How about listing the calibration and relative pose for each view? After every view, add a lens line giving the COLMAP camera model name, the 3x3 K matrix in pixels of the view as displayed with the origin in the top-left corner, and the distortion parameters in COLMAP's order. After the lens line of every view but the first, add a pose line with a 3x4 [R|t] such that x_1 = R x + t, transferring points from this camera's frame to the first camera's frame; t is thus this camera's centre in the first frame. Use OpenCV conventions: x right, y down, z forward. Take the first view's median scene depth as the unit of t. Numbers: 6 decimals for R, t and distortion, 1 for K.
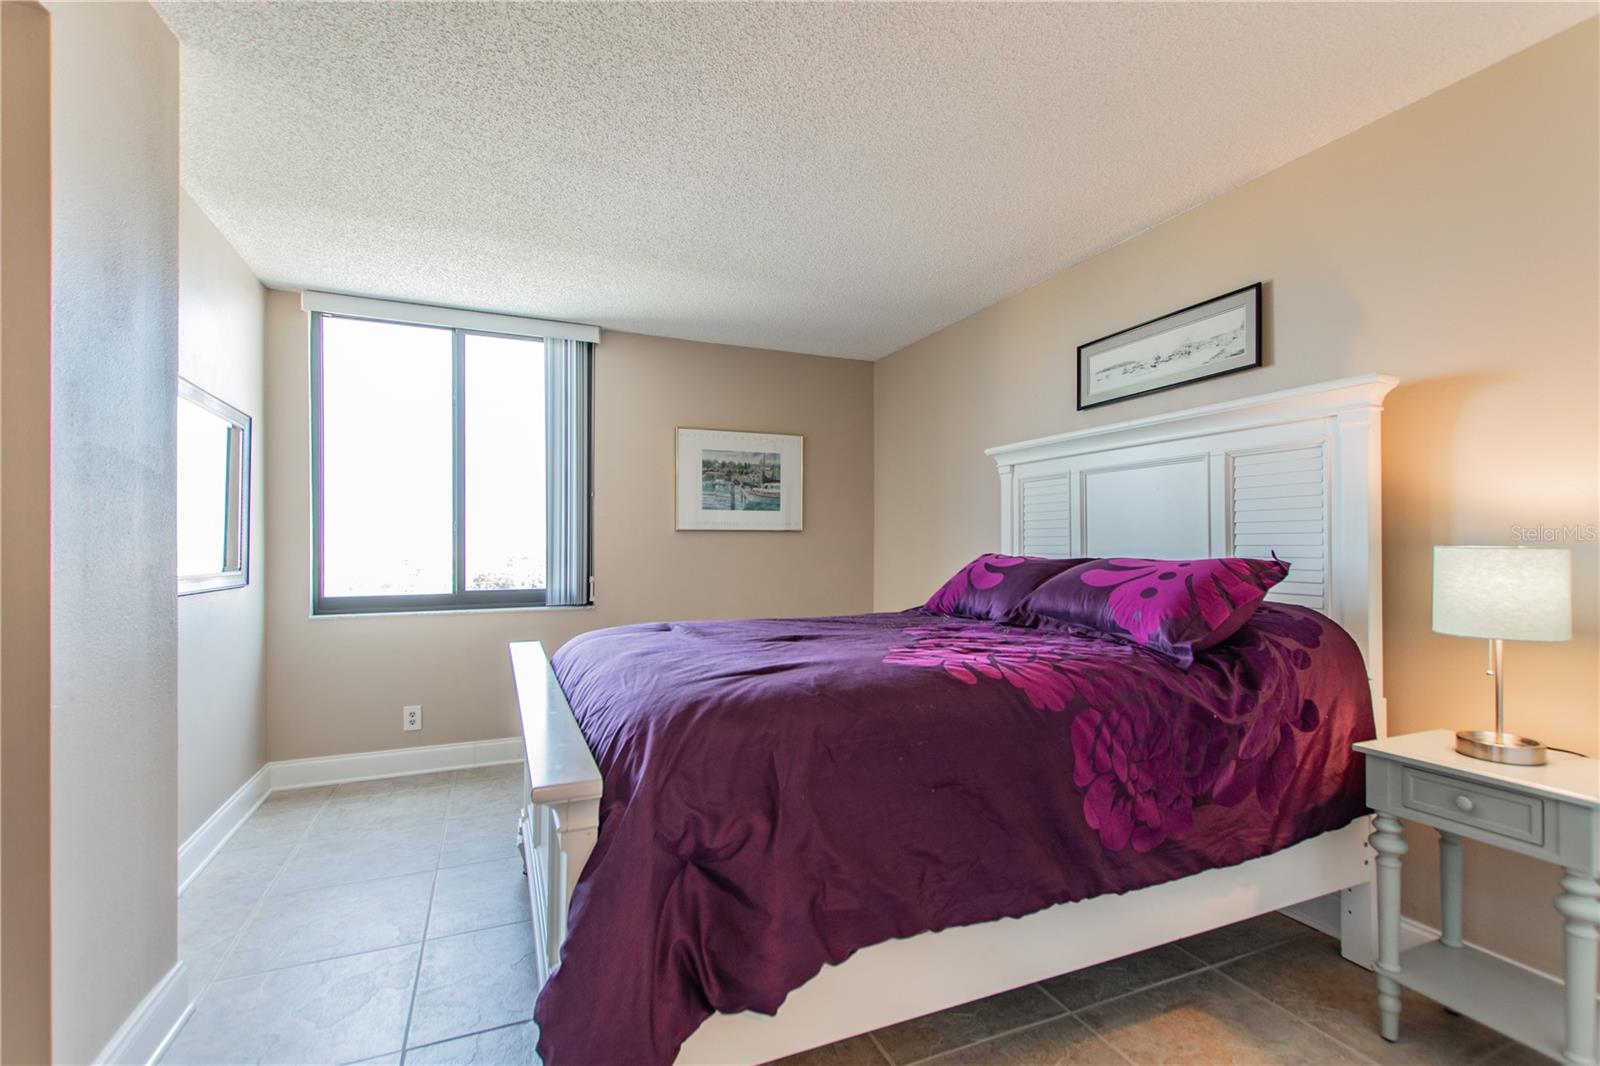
lens RADIAL K [[717.6, 0, 797.9], [0, 717.6, 535.9], [0, 0, 1]] dist [0.000014, -0.001615]
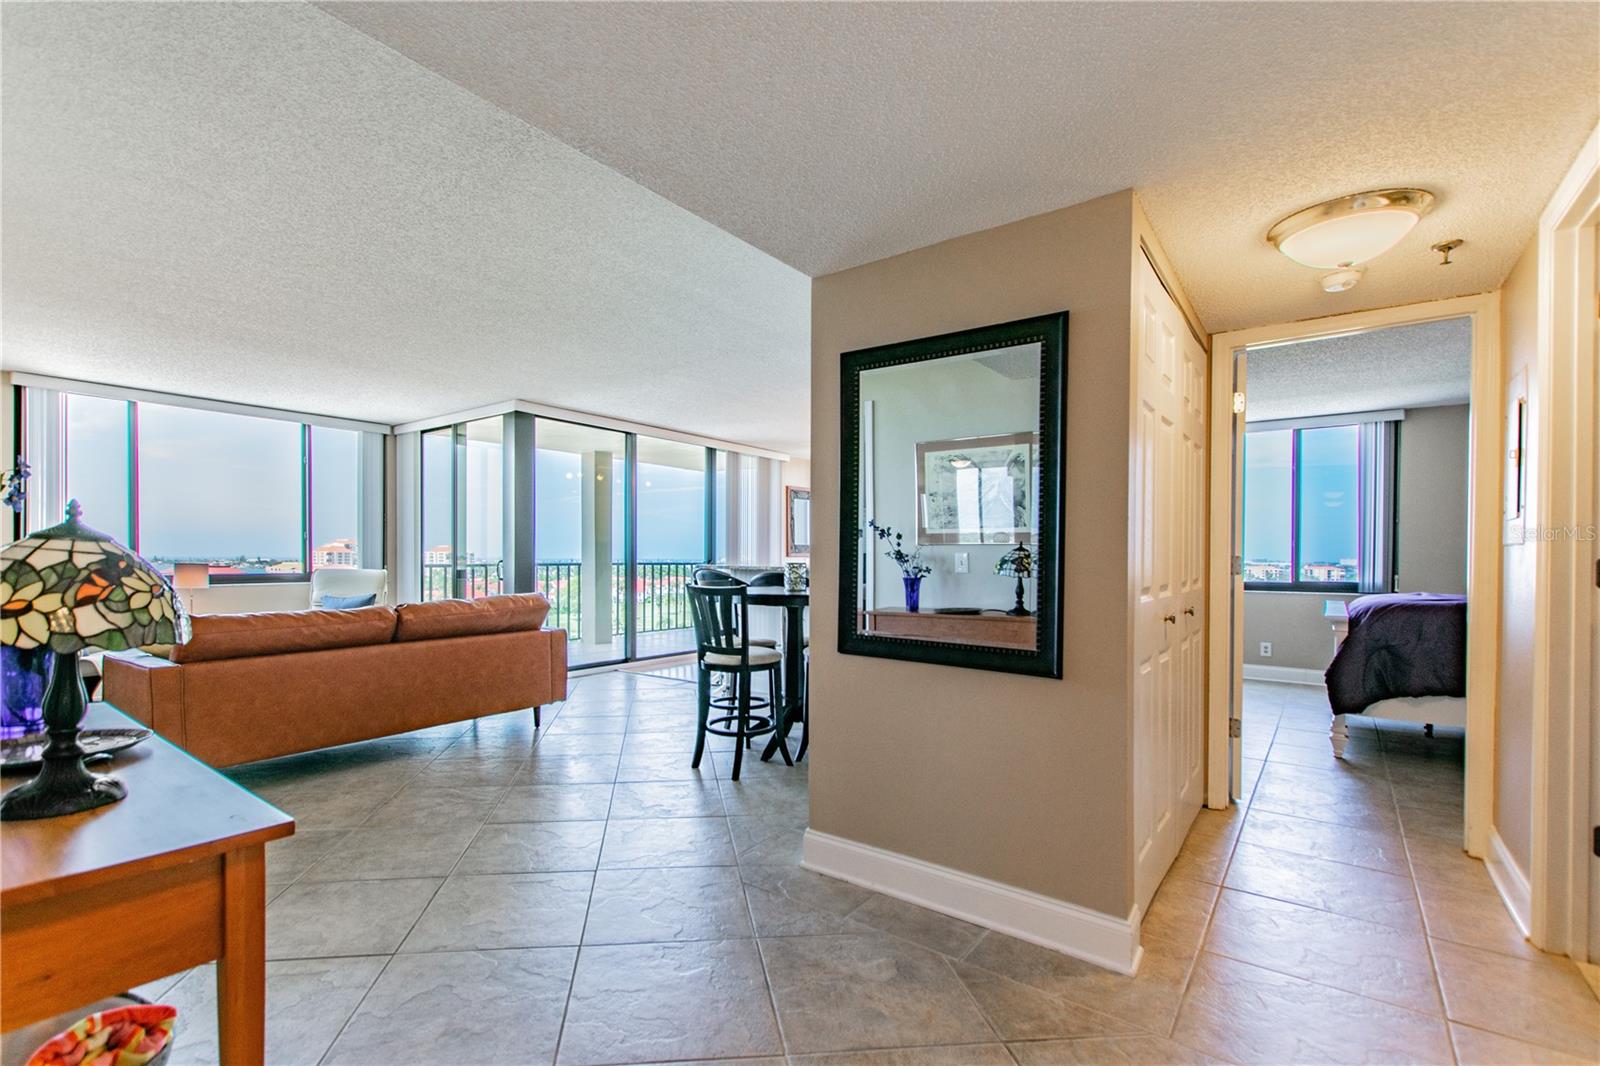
lens RADIAL K [[717.6, 0, 730.7], [0, 717.6, 560.3], [0, 0, 1]] dist [0.000014, -0.001615]
pose [[0.454205, 0.008601, -0.890856, 0.382223], [0.001398, 0.999945, 0.010367, 0.005324], [0.890896, -0.005955, 0.454168, -0.850722]]
